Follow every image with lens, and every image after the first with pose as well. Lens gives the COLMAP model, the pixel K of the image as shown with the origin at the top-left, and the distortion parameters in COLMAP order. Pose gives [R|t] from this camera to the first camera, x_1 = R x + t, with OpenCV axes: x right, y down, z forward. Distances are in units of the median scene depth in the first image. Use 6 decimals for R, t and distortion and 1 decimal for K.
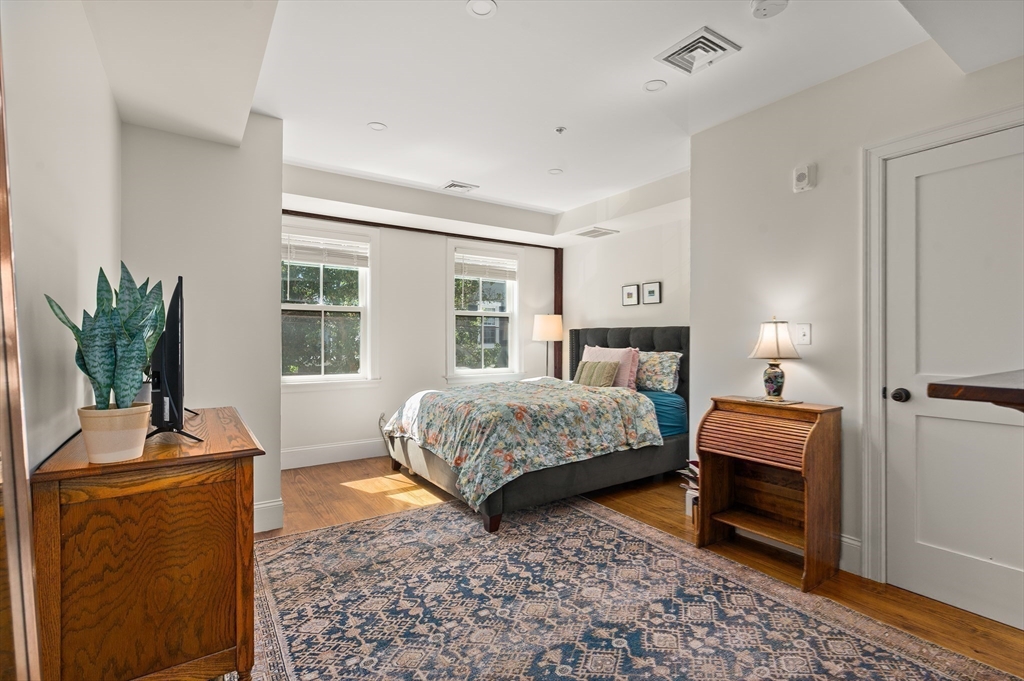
lens RADIAL K [[465.6, 0, 513.0], [0, 465.6, 340.9], [0, 0, 1]] dist [-0.002537, 0.000516]
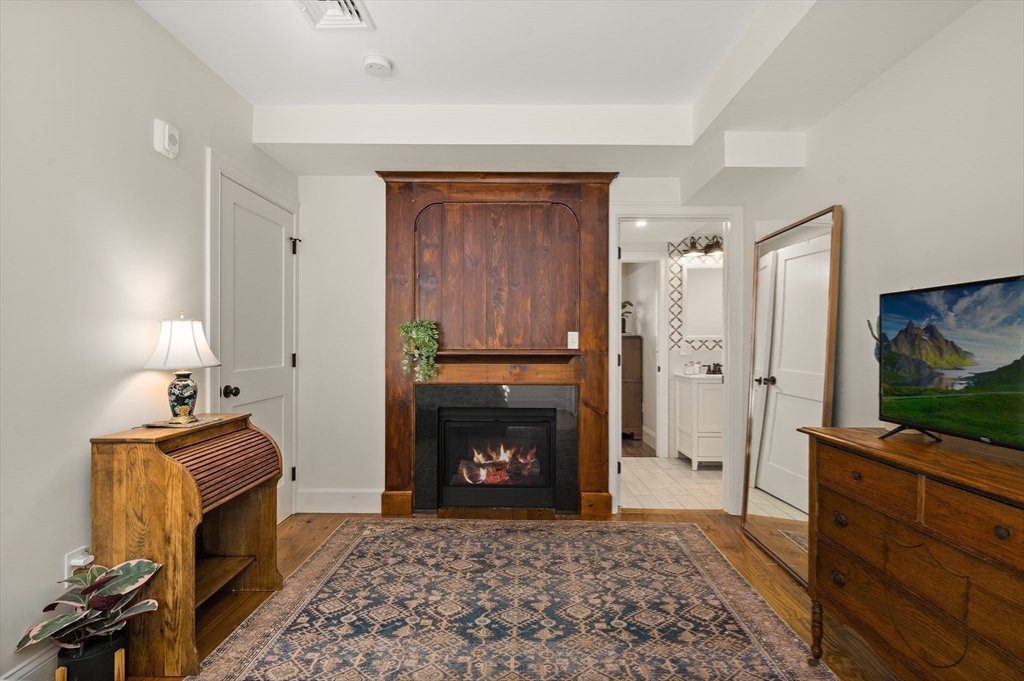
lens RADIAL K [[465.6, 0, 514.8], [0, 465.6, 345.6], [0, 0, 1]] dist [-0.002537, 0.000516]
pose [[-0.820930, -0.006987, 0.570986, -0.285887], [-0.003834, 0.999970, 0.006723, -0.004296], [-0.571016, 0.003330, -0.820932, 1.167267]]
